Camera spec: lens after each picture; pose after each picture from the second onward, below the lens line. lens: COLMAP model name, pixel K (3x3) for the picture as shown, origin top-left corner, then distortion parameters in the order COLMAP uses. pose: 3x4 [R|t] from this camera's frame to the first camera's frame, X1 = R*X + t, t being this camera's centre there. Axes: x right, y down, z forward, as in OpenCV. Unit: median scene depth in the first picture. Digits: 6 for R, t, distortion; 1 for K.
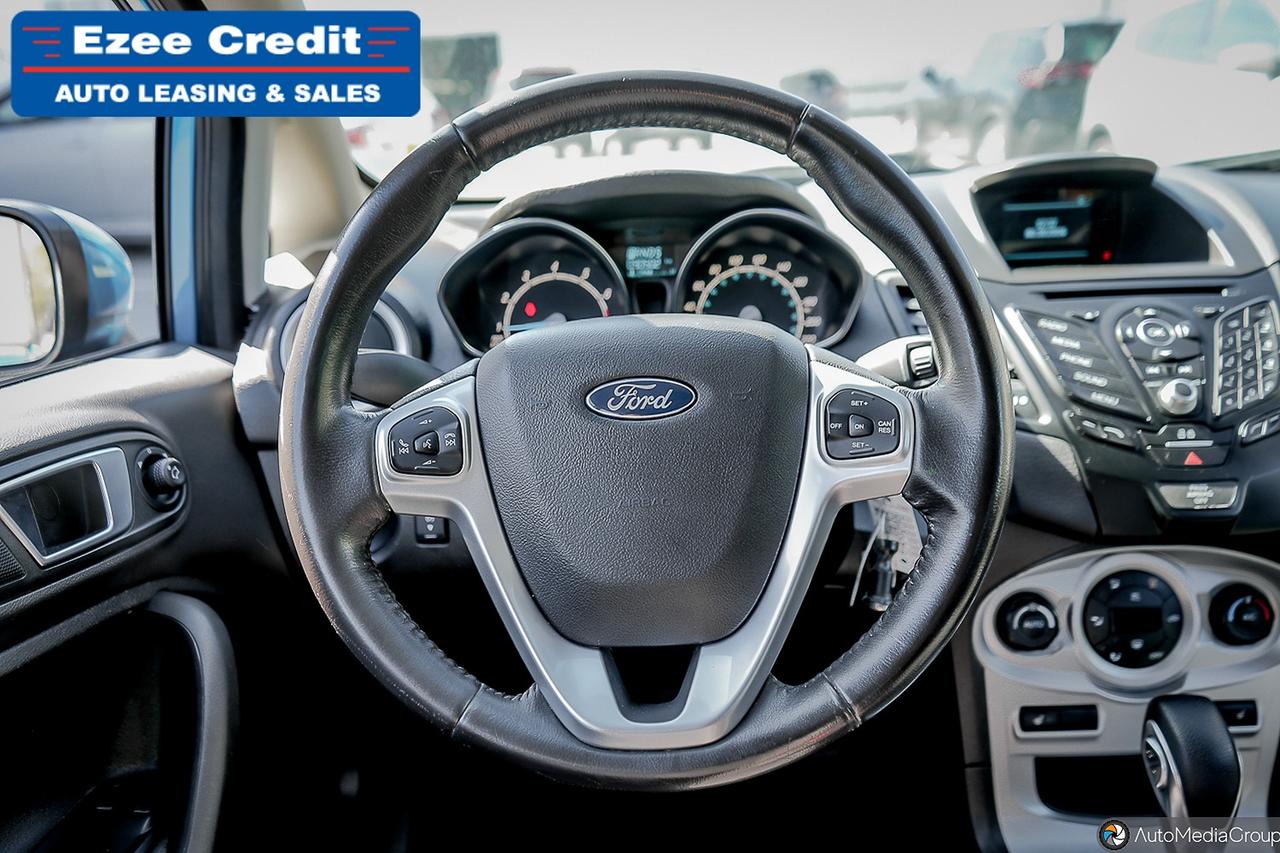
lens RADIAL K [[1040.6, 0, 635.0], [0, 1040.6, 419.9], [0, 0, 1]] dist [-0.010386, 0.000542]
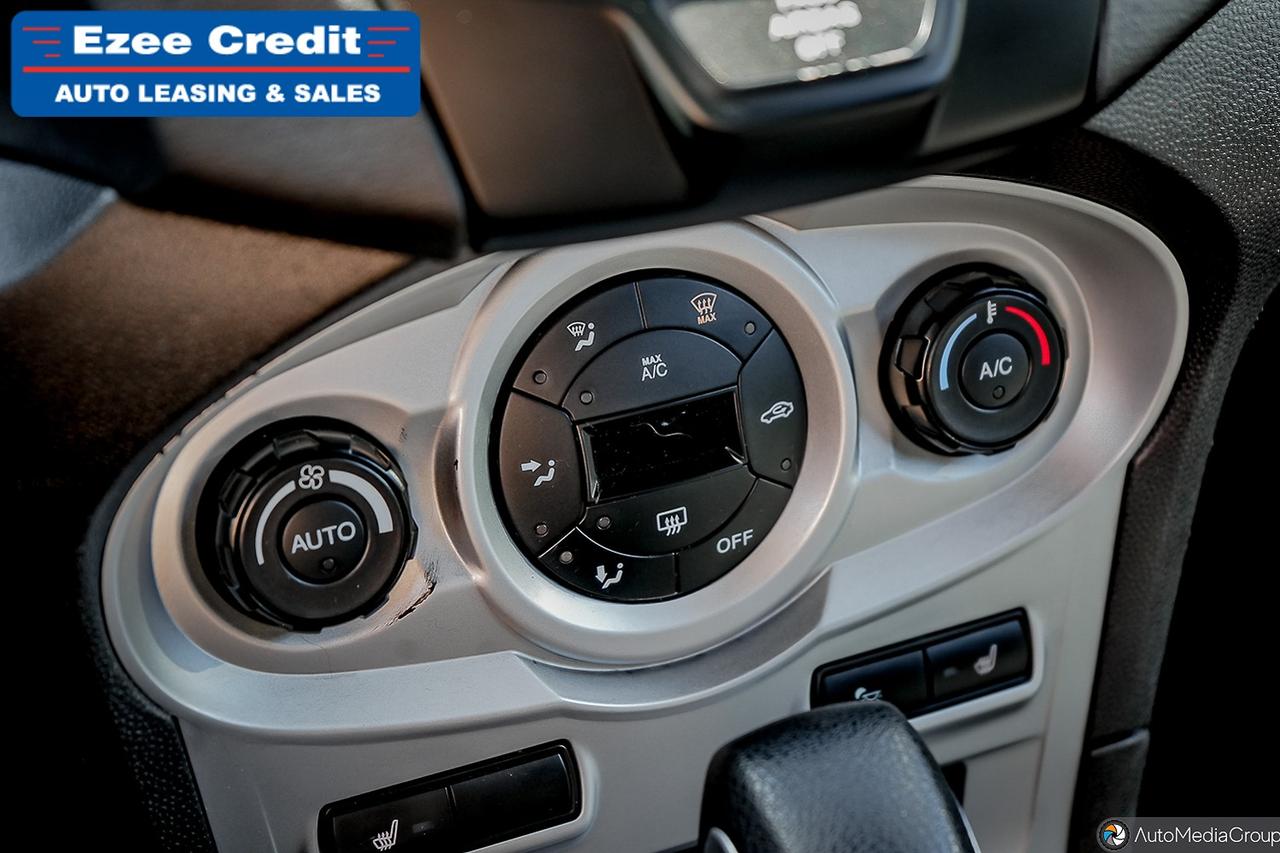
lens RADIAL K [[2363.3, 0, 642.7], [0, 2363.3, 424.1], [0, 0, 1]] dist [-0.025920, 0.000000]
pose [[0.913610, -0.196980, 0.355691, 0.243345], [0.090539, 0.951405, 0.294332, -0.009028], [-0.396384, -0.236700, 0.887047, 0.414620]]
